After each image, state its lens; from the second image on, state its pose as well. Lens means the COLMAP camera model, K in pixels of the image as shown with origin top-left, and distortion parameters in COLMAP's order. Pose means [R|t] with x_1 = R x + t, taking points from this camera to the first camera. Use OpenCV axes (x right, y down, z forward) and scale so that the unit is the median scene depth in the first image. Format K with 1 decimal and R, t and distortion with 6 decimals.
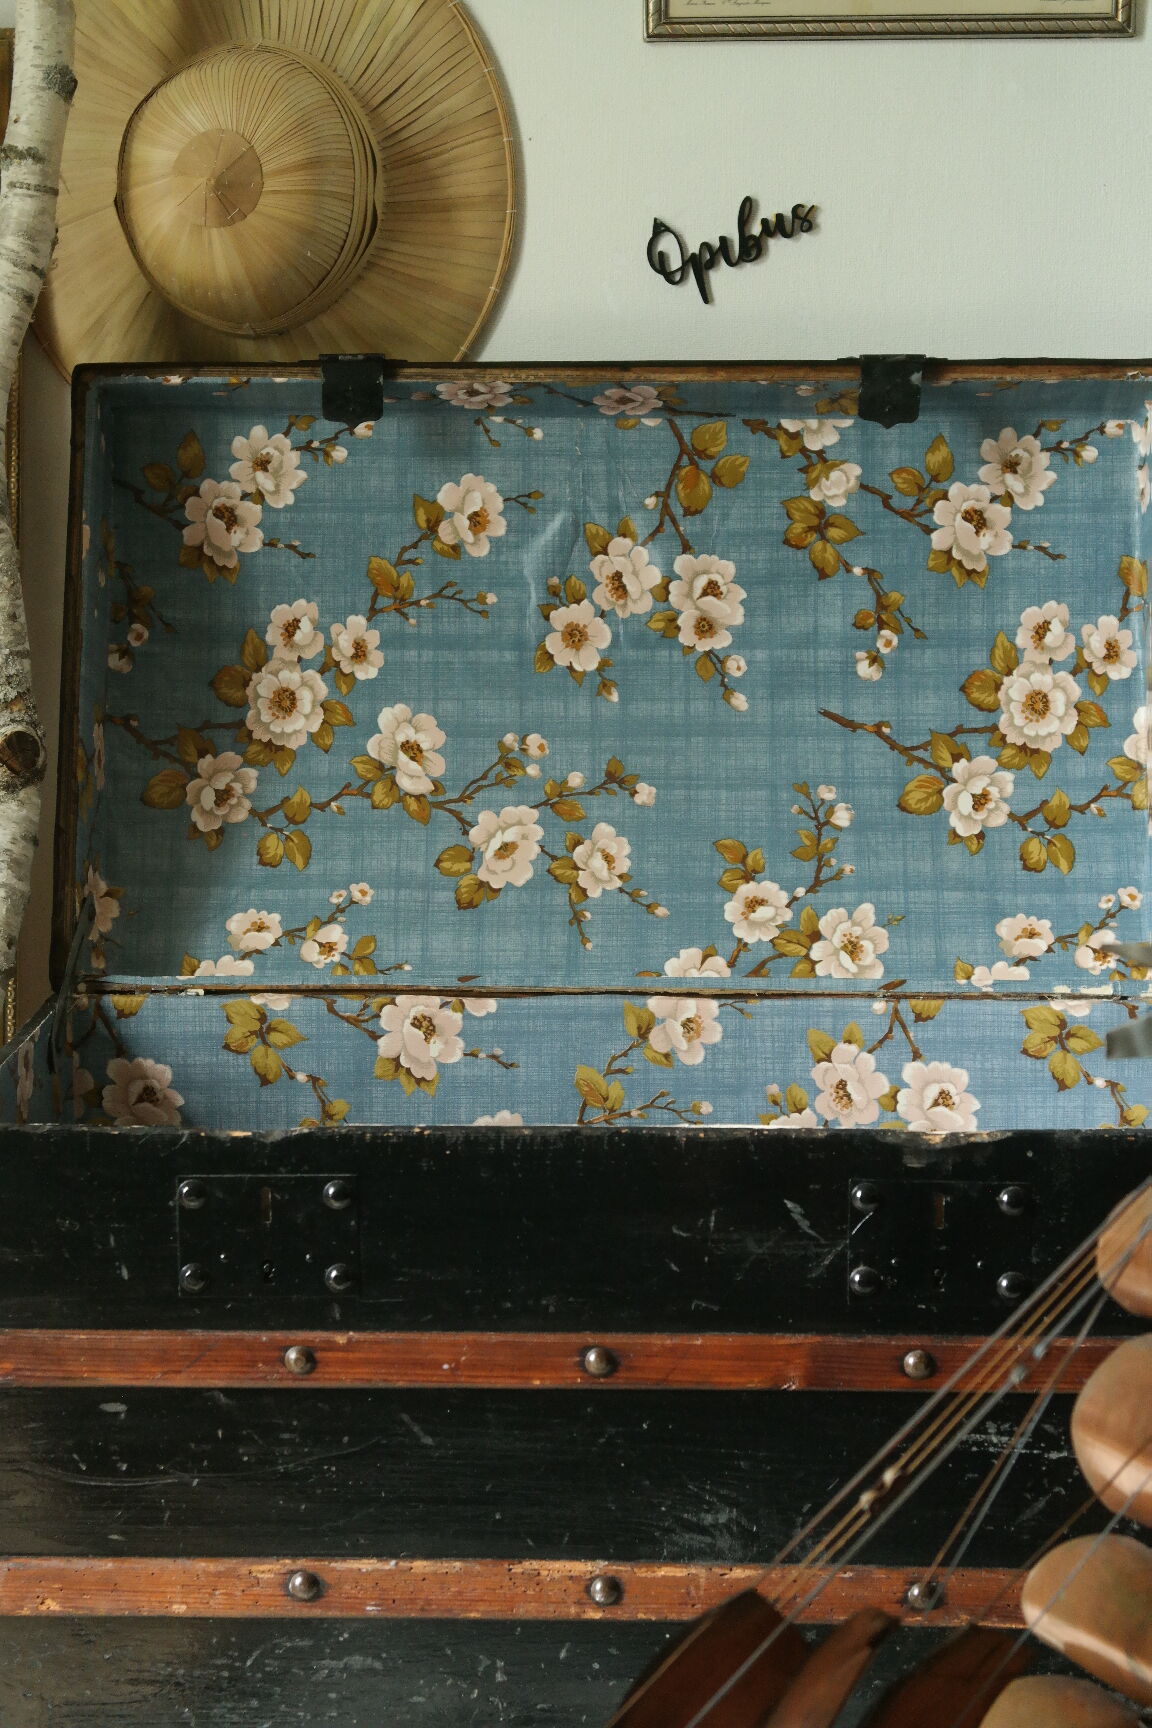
lens RADIAL K [[3569.6, 0, 576.0], [0, 3569.6, 864.0], [0, 0, 1]] dist [0.076801, 0.029960]
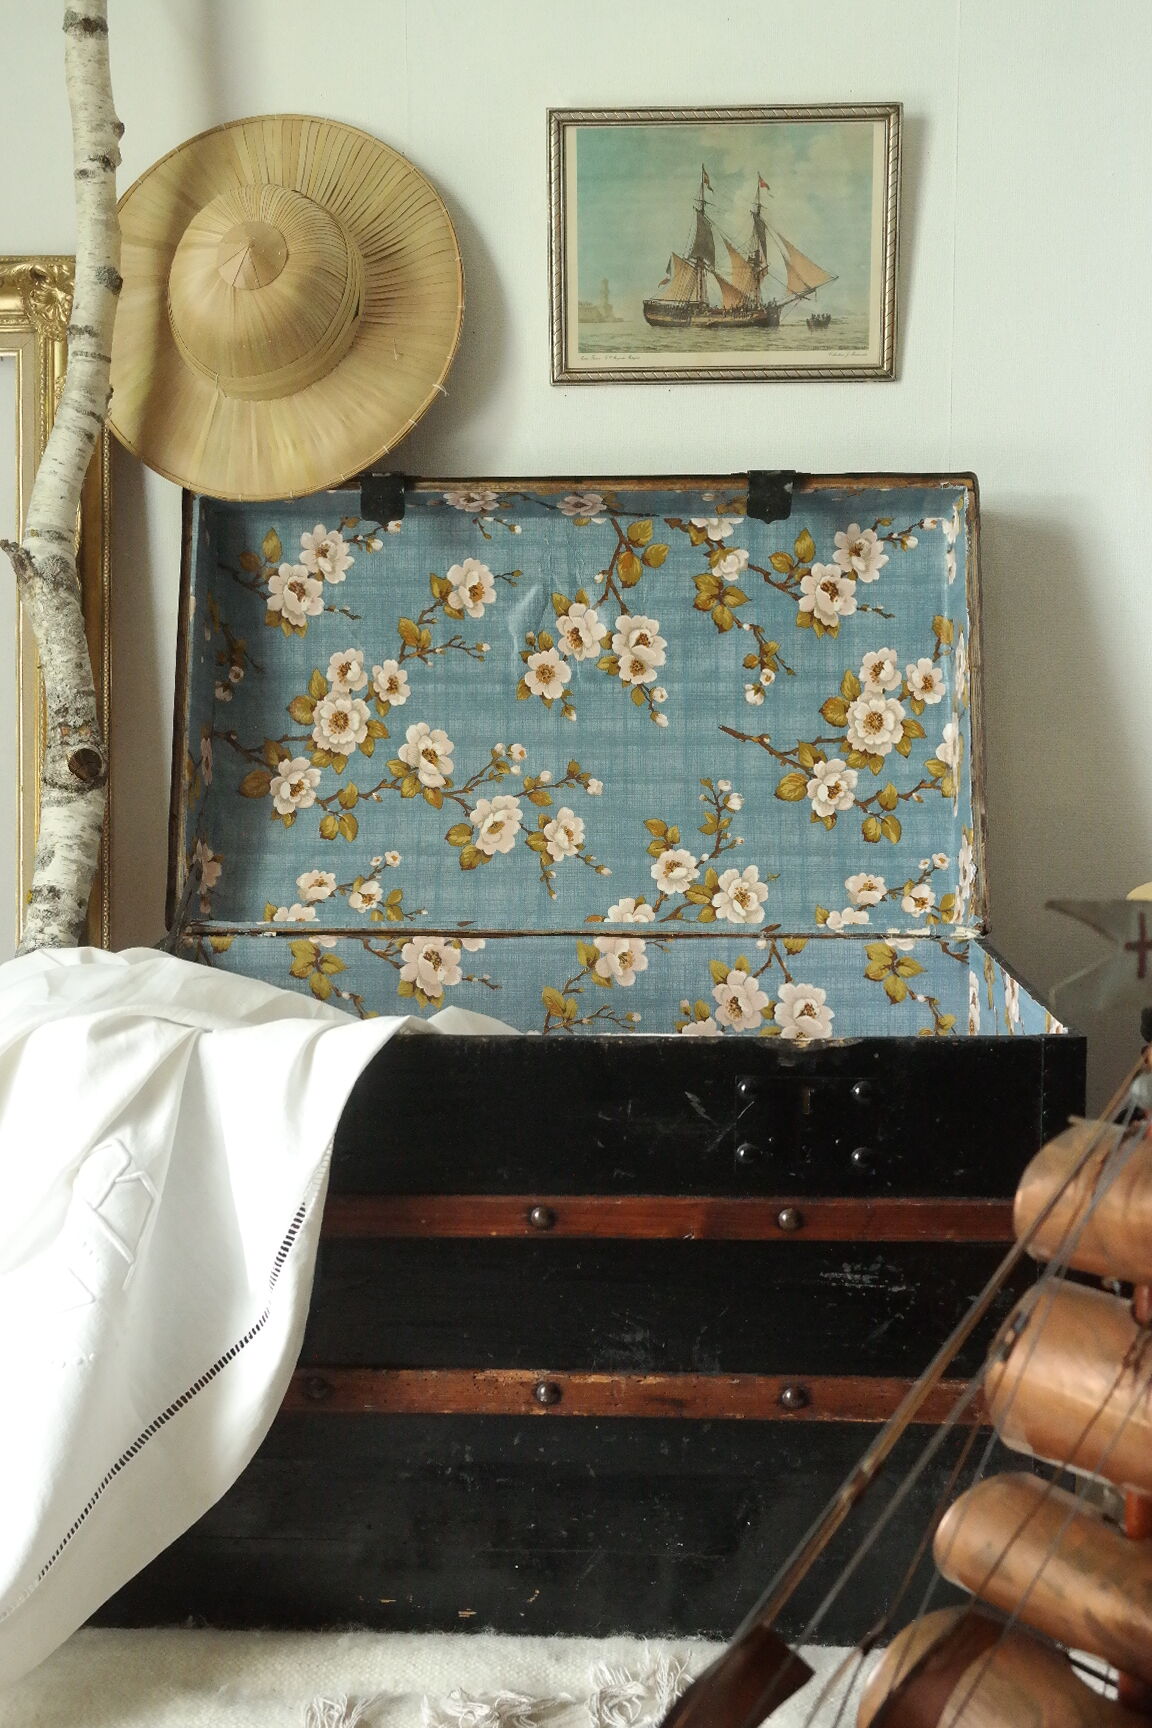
lens RADIAL K [[1880.9, 0, 576.0], [0, 1880.9, 864.0], [0, 0, 1]] dist [-0.009858, -0.008689]
pose [[0.999920, -0.002953, -0.012305, 0.021806], [0.003562, 0.998752, 0.049821, -0.027240], [0.012142, -0.049861, 0.998682, 0.270044]]
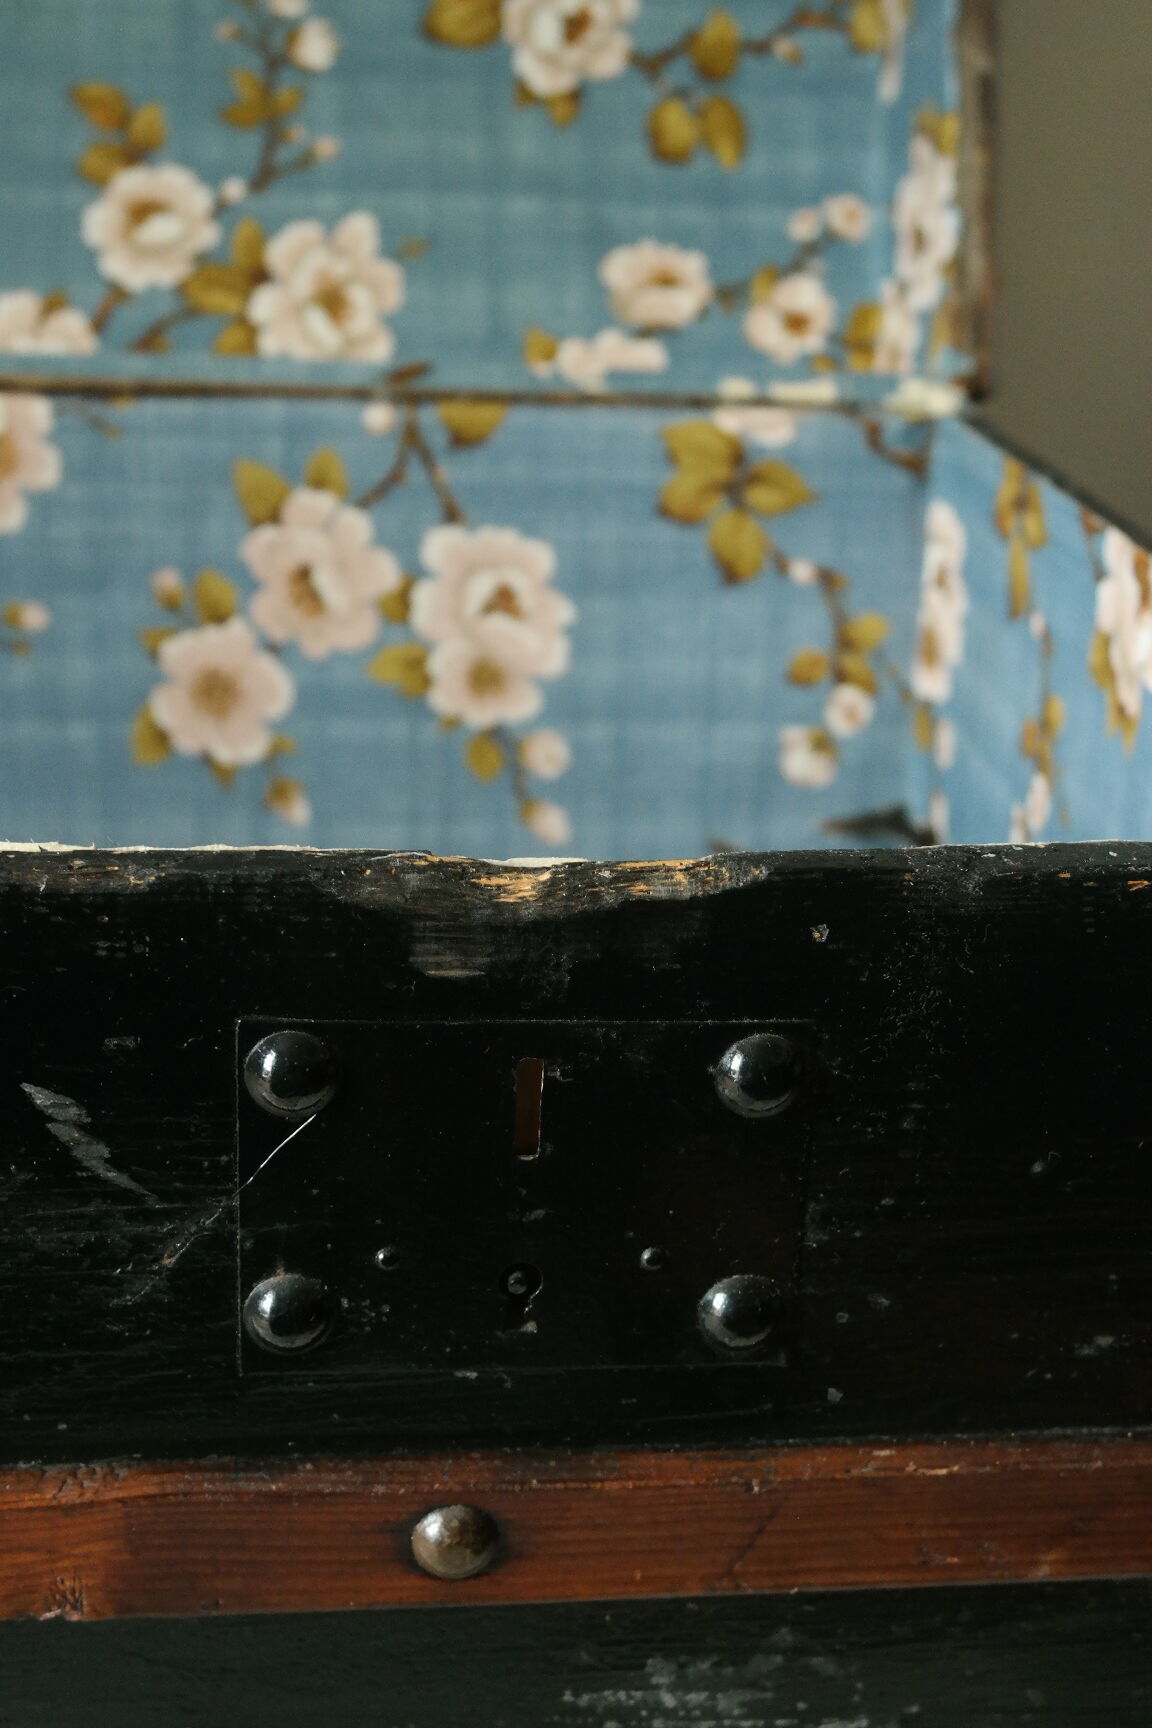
lens RADIAL K [[2509.9, 0, 576.0], [0, 2509.9, 864.0], [0, 0, 1]] dist [-0.003762, -0.085011]
pose [[0.989116, -0.011225, 0.146709, 0.059163], [-0.021961, 0.974655, 0.222633, 0.021759], [-0.145490, -0.223432, 0.963800, 0.634771]]
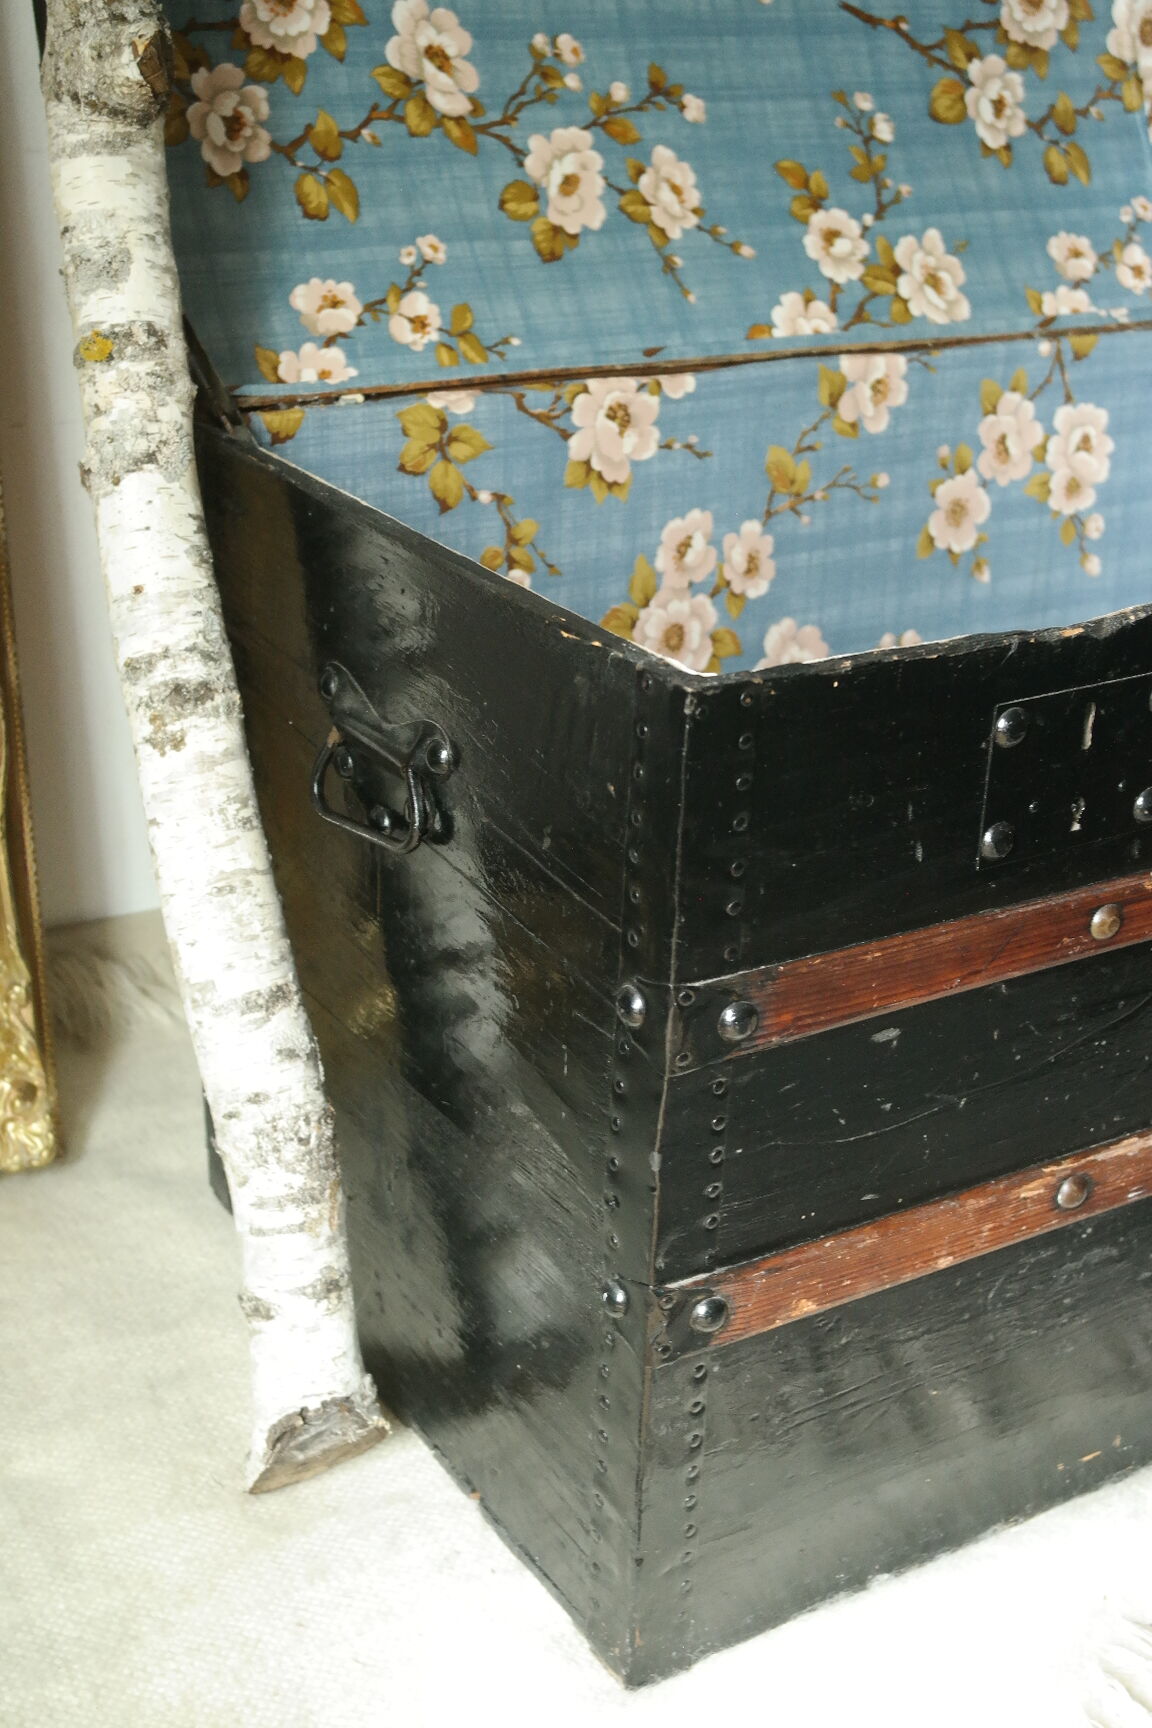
lens RADIAL K [[2291.1, 0, 579.2], [0, 2291.1, 887.3], [0, 0, 1]] dist [-0.026114, 0.090771]
pose [[0.831853, -0.201380, 0.517172, -0.335159], [0.035055, 0.949052, 0.313165, -0.015732], [-0.553888, -0.242378, 0.796531, 0.562173]]
